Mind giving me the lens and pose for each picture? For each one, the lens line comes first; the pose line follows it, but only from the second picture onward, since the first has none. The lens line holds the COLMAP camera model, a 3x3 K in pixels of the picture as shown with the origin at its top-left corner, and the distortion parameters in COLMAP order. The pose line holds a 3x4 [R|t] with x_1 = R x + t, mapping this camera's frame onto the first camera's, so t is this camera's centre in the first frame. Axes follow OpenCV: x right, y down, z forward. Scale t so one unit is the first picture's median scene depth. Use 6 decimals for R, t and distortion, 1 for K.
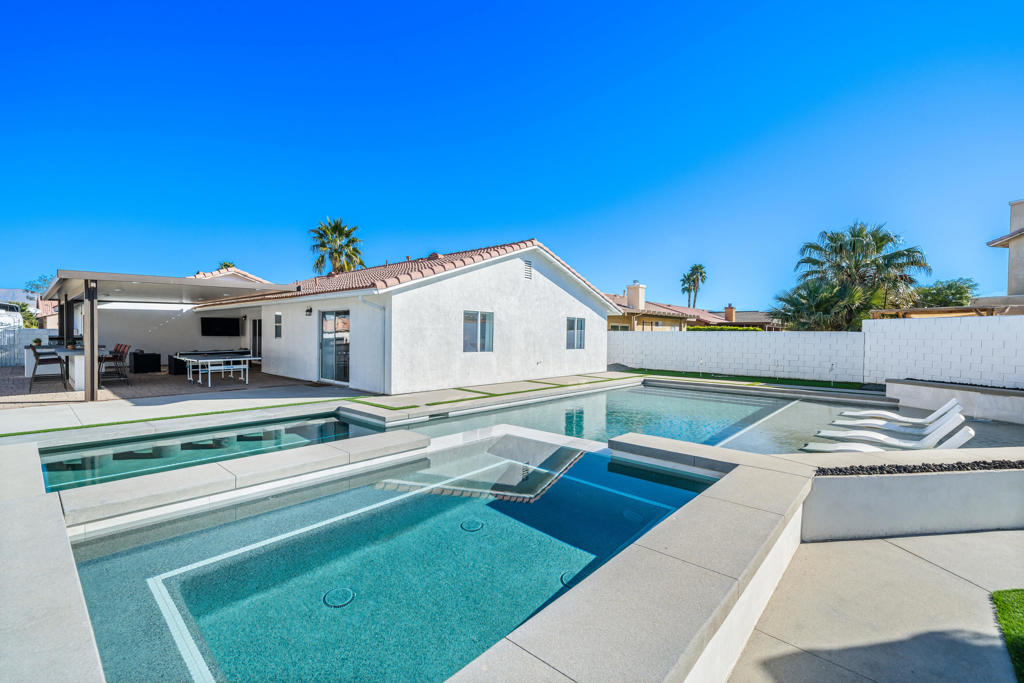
lens RADIAL K [[442.7, 0, 508.7], [0, 442.7, 340.3], [0, 0, 1]] dist [0.002135, 0.000263]
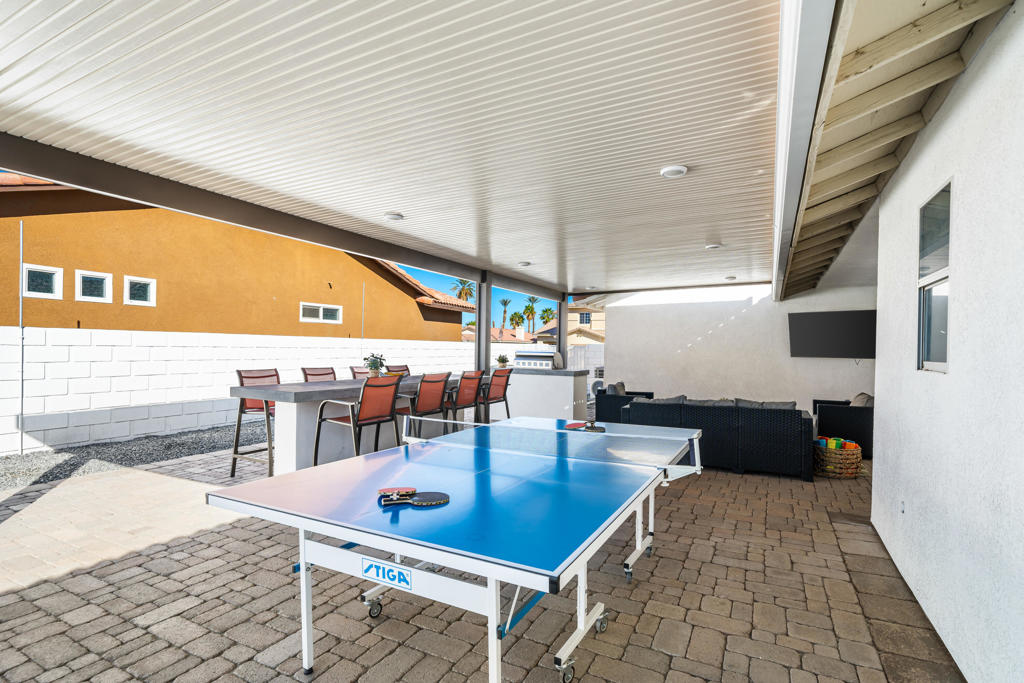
lens RADIAL K [[494.6, 0, 509.9], [0, 494.6, 338.7], [0, 0, 1]] dist [-0.002579, 0.000181]
pose [[0.237026, -0.023913, -0.971209, -0.414774], [-0.025265, 0.999207, -0.030769, -0.007502], [0.971175, 0.031831, 0.236234, 0.876247]]
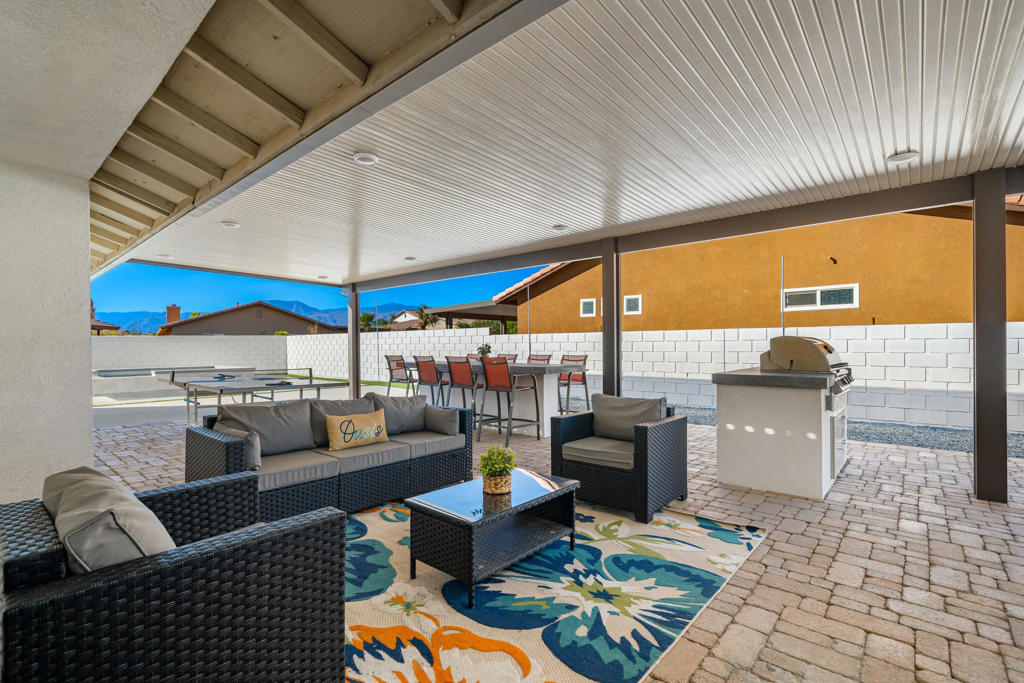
lens RADIAL K [[479.6, 0, 507.4], [0, 479.6, 343.1], [0, 0, 1]] dist [0.015205, 0.000073]
pose [[-0.999895, 0.003338, -0.014119, -0.861719], [0.003107, 0.999862, 0.016313, -0.018691], [0.014172, 0.016268, -0.999767, 1.415171]]
